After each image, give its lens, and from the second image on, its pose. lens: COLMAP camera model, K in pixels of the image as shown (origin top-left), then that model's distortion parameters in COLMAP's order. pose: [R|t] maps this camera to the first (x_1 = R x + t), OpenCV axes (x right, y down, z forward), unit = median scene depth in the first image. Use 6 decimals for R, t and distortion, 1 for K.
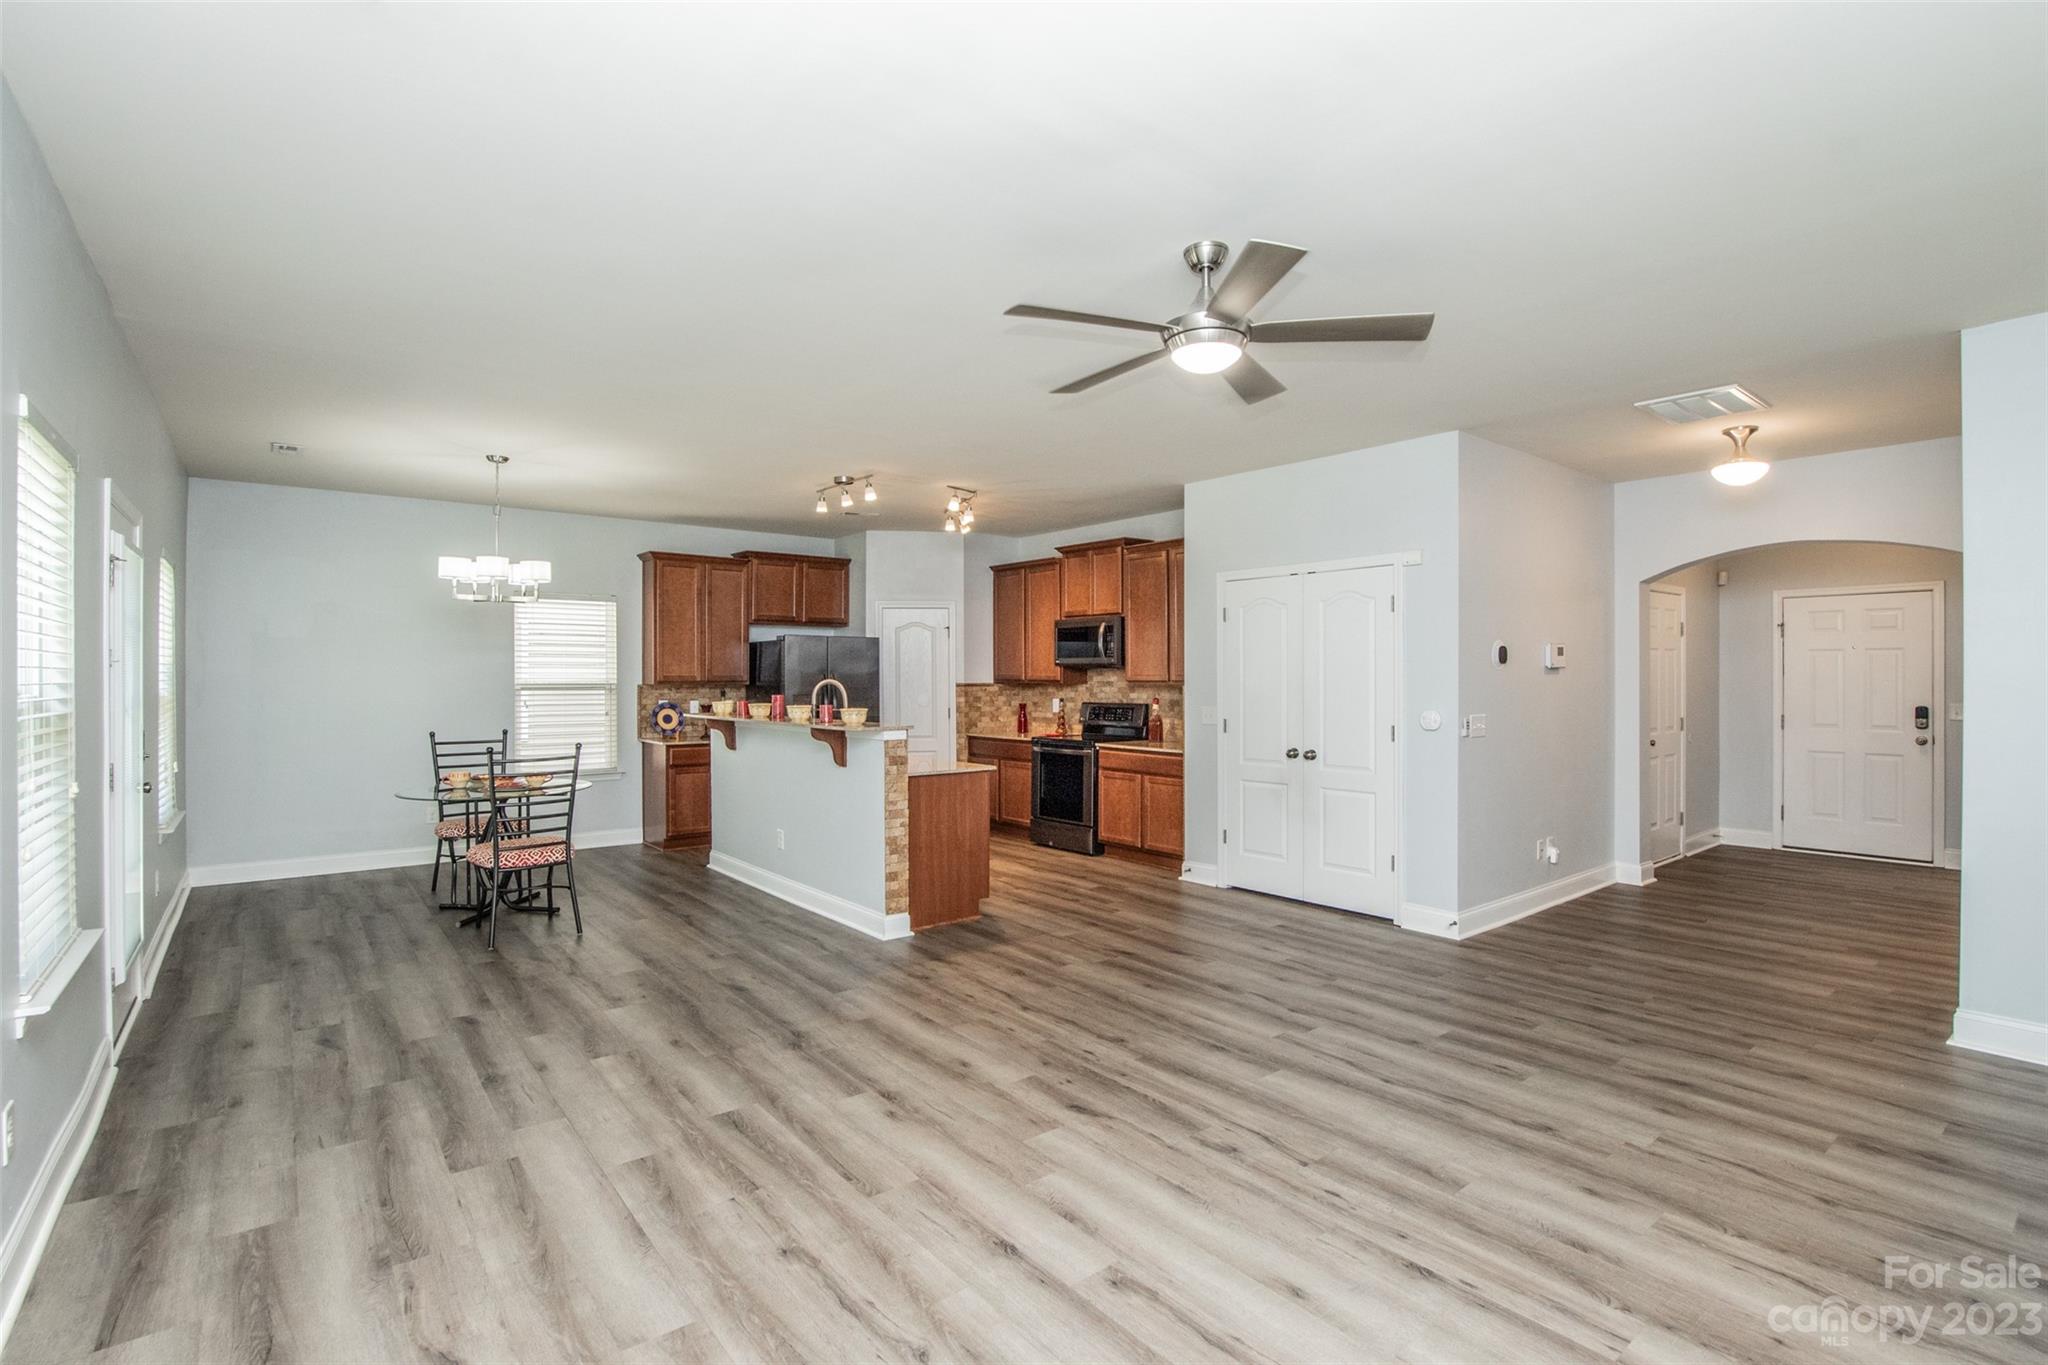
lens RADIAL K [[953.6, 0, 1010.4], [0, 953.6, 675.0], [0, 0, 1]] dist [-0.037242, 0.006237]
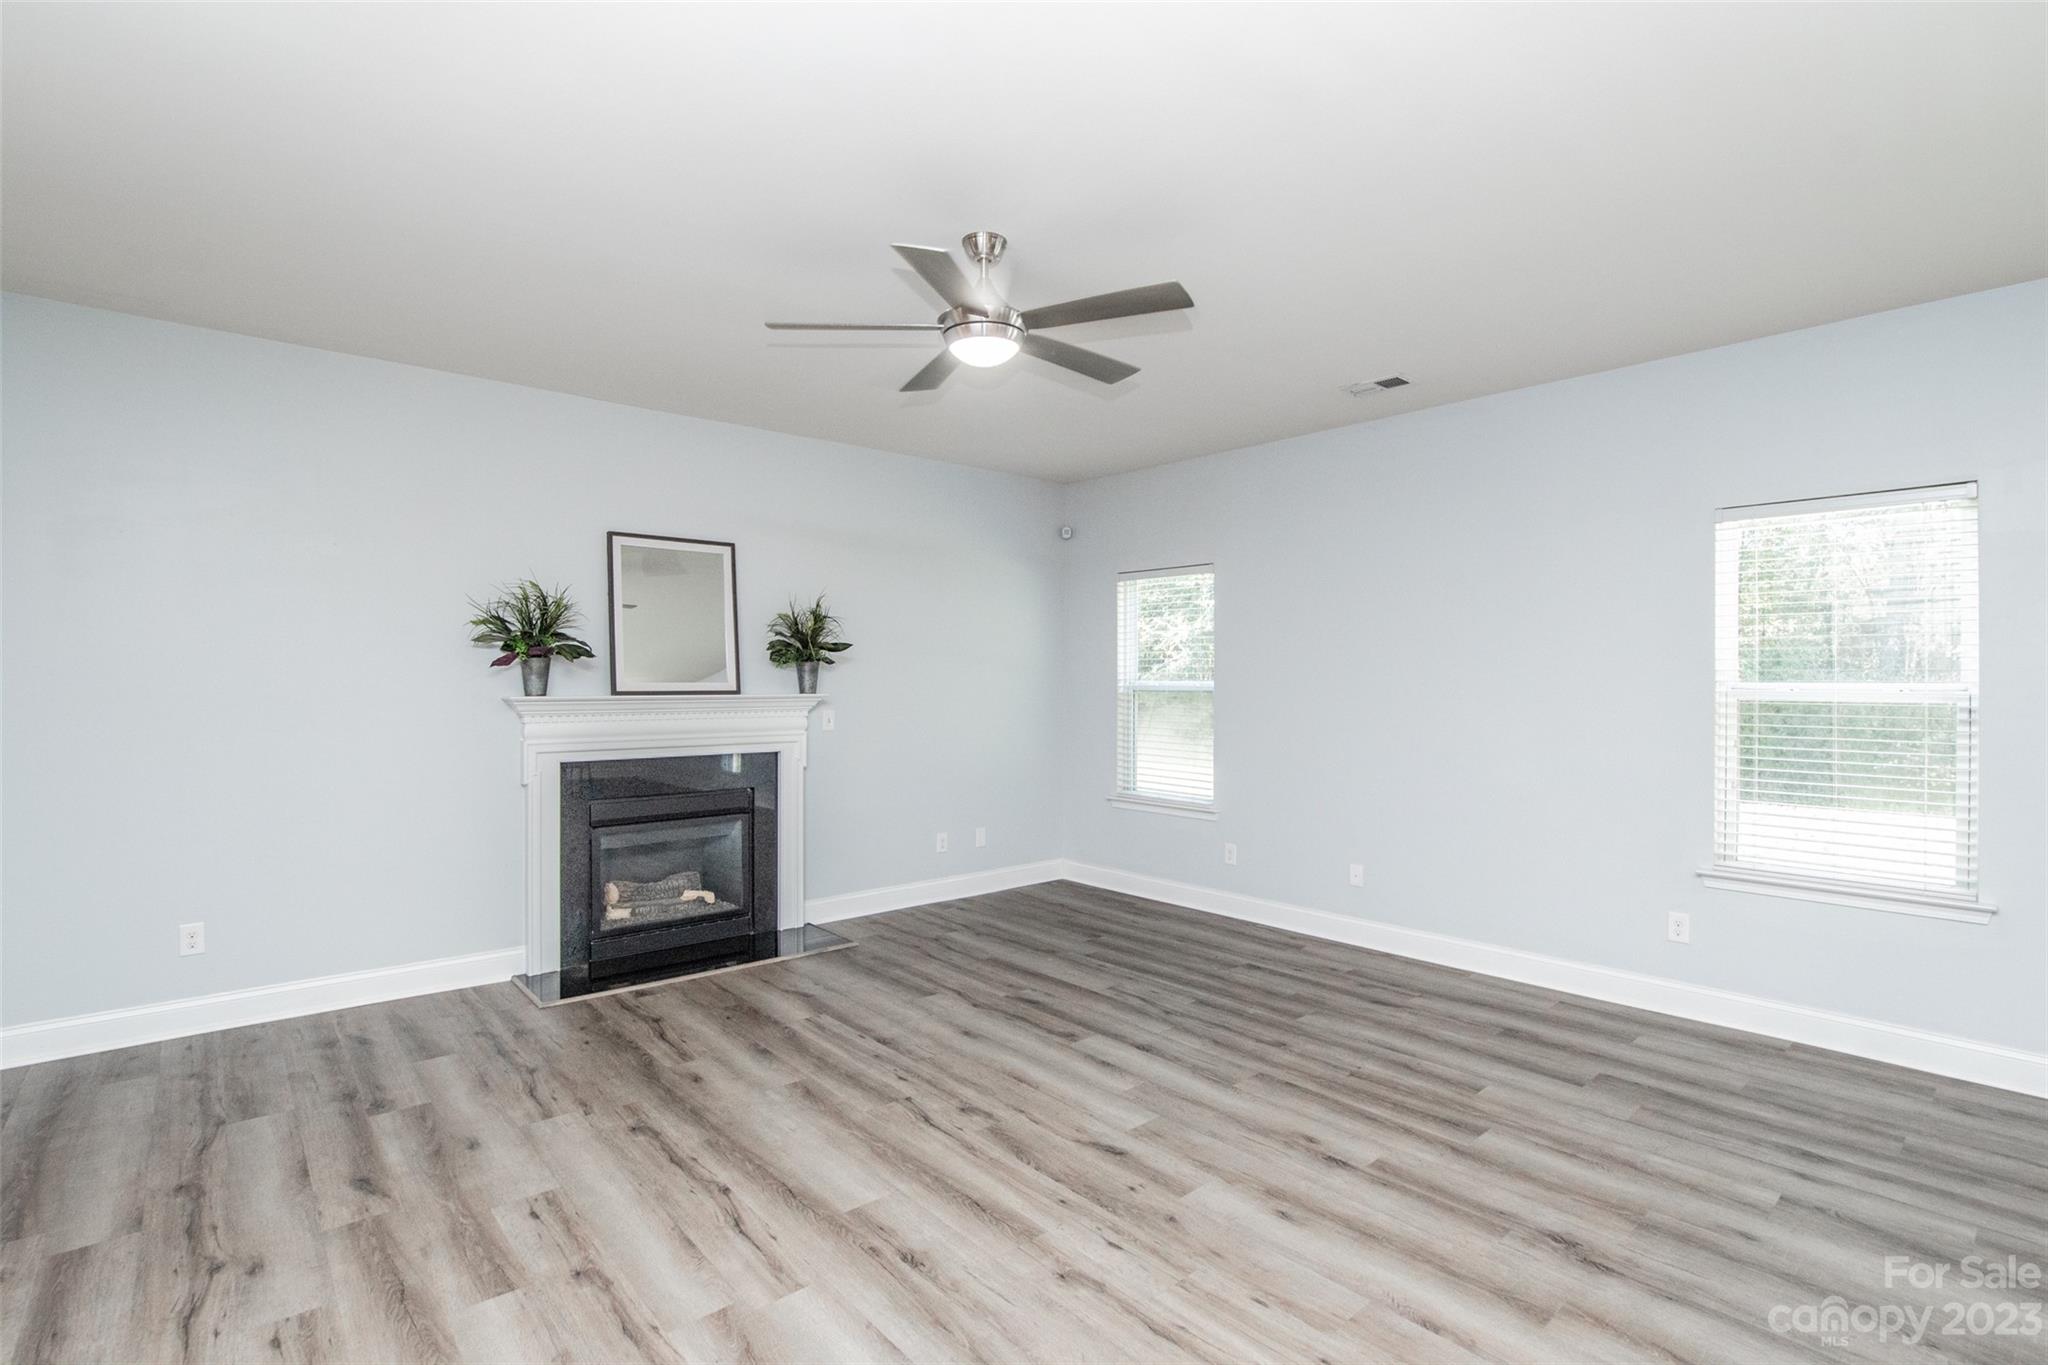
lens RADIAL K [[953.6, 0, 1003.6], [0, 953.6, 679.5], [0, 0, 1]] dist [-0.037242, 0.006237]
pose [[-0.999164, -0.002613, -0.040803, 0.122725], [-0.002534, 0.999995, -0.001988, 0.005664], [0.040808, -0.001883, -0.999165, 1.083057]]
